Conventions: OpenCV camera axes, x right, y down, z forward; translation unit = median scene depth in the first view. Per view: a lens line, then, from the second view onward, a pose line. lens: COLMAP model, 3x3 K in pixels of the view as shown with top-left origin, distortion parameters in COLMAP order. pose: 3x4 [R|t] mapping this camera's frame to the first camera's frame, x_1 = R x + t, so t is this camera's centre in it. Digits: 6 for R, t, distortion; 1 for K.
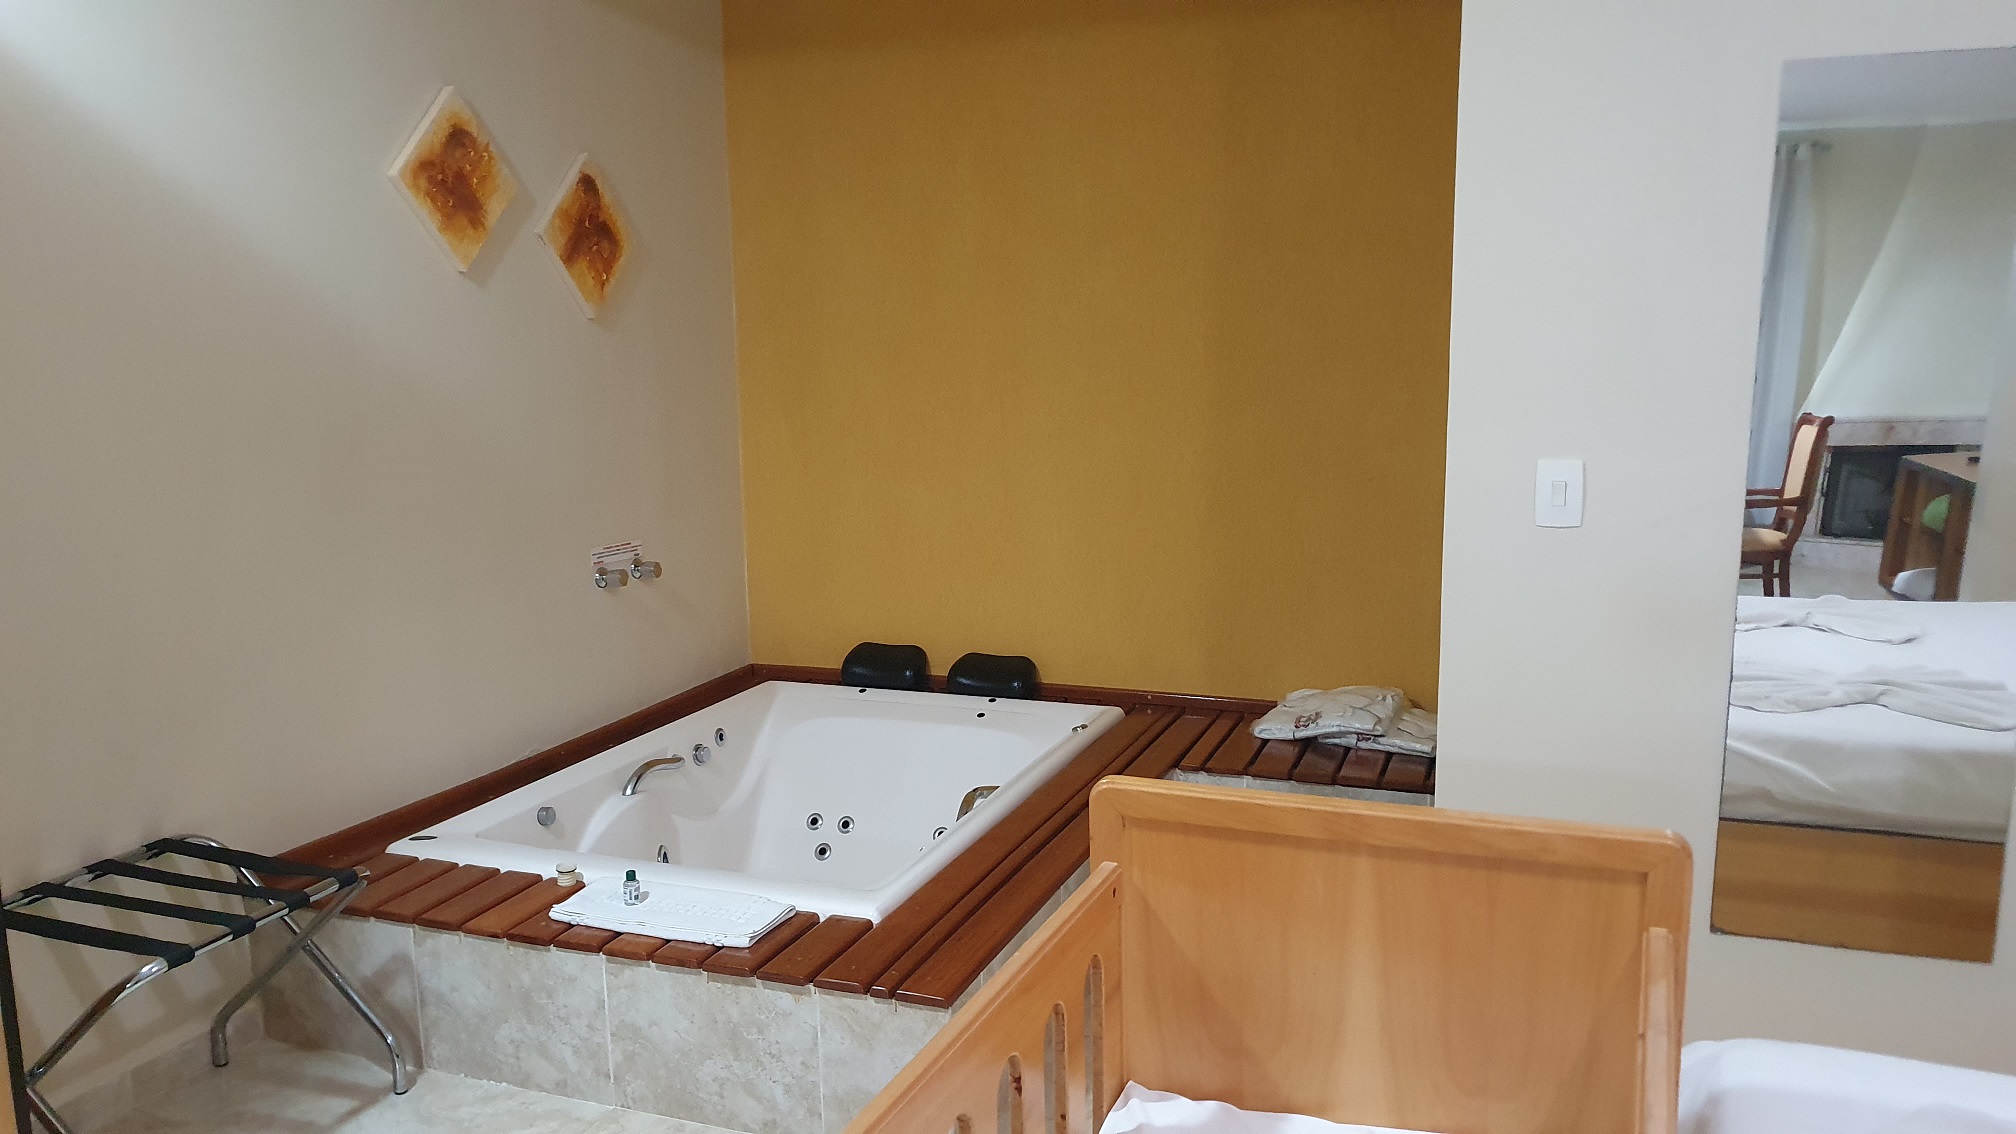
lens RADIAL K [[1610.2, 0, 1014.8], [0, 1610.2, 639.1], [0, 0, 1]] dist [0.045728, -0.082933]
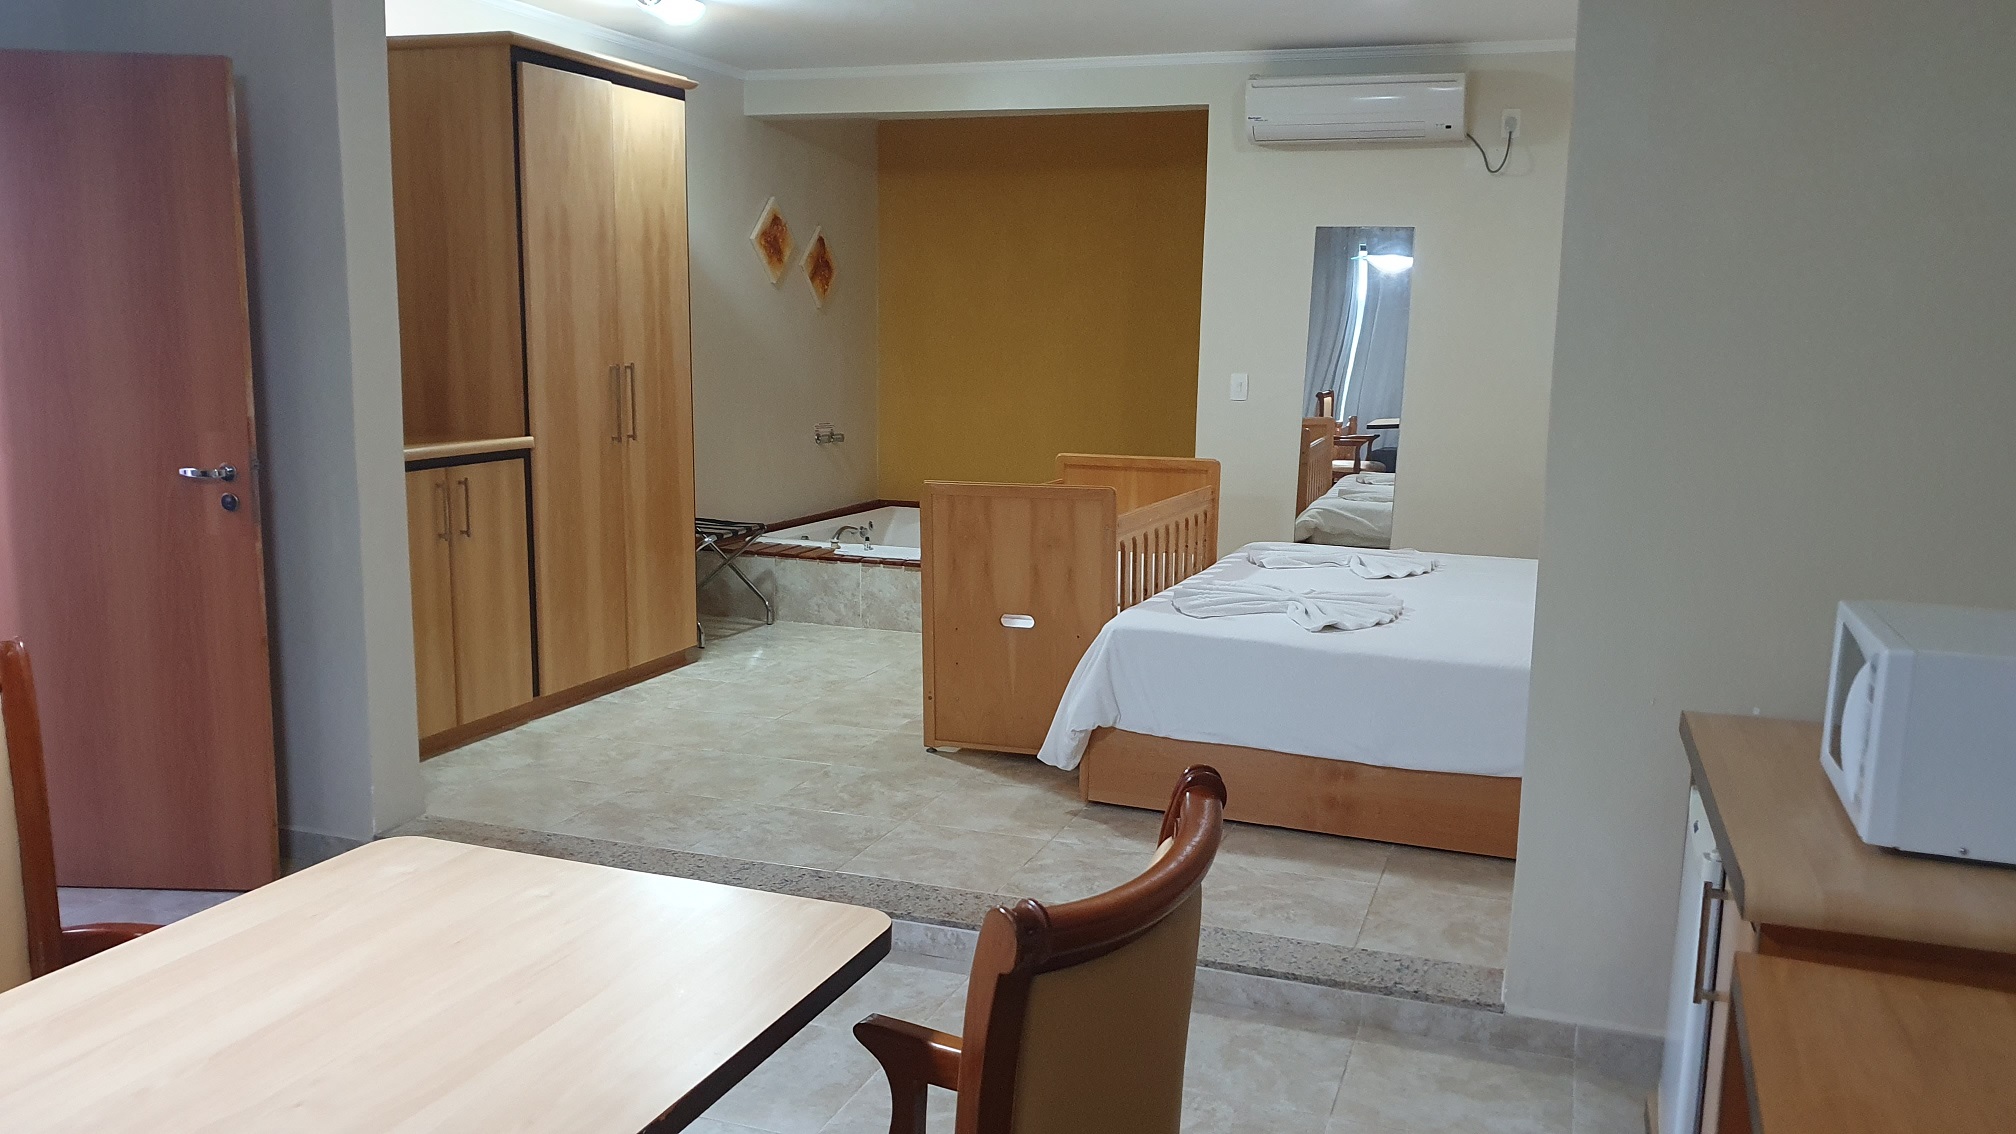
lens RADIAL K [[1625.4, 0, 1047.7], [0, 1625.4, 618.8], [0, 0, 1]] dist [0.219488, -0.001294]
pose [[0.999026, 0.030381, 0.032002, -0.042810], [-0.029670, 0.999307, -0.022463, 0.320170], [-0.032662, 0.021492, 0.999235, -1.484460]]
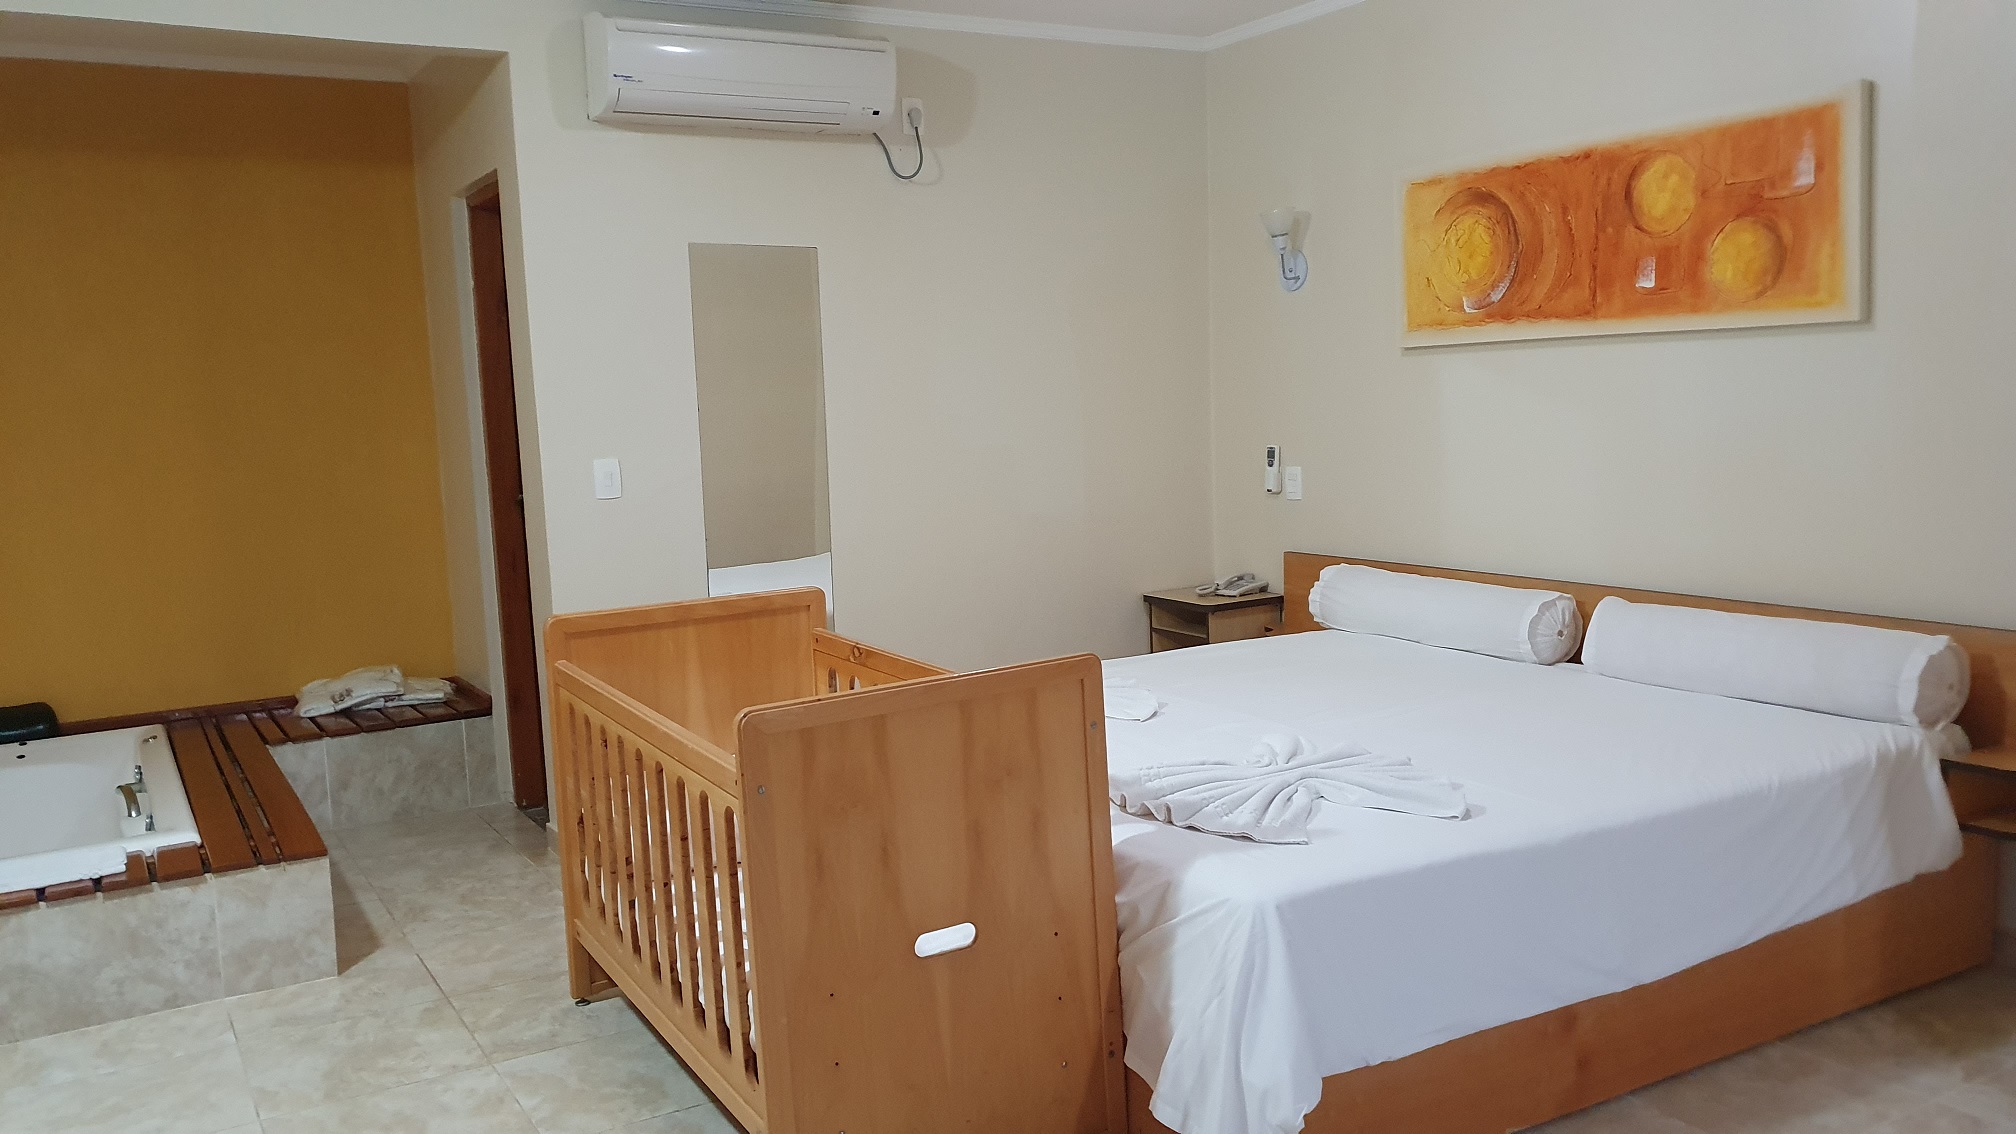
lens RADIAL K [[1598.4, 0, 1002.6], [0, 1598.4, 608.0], [0, 0, 1]] dist [0.060306, 0.001080]
pose [[0.638461, -0.126832, 0.759132, -0.649145], [0.190861, 0.981611, 0.003481, 0.109042], [-0.745614, 0.142666, 0.650927, -0.379865]]
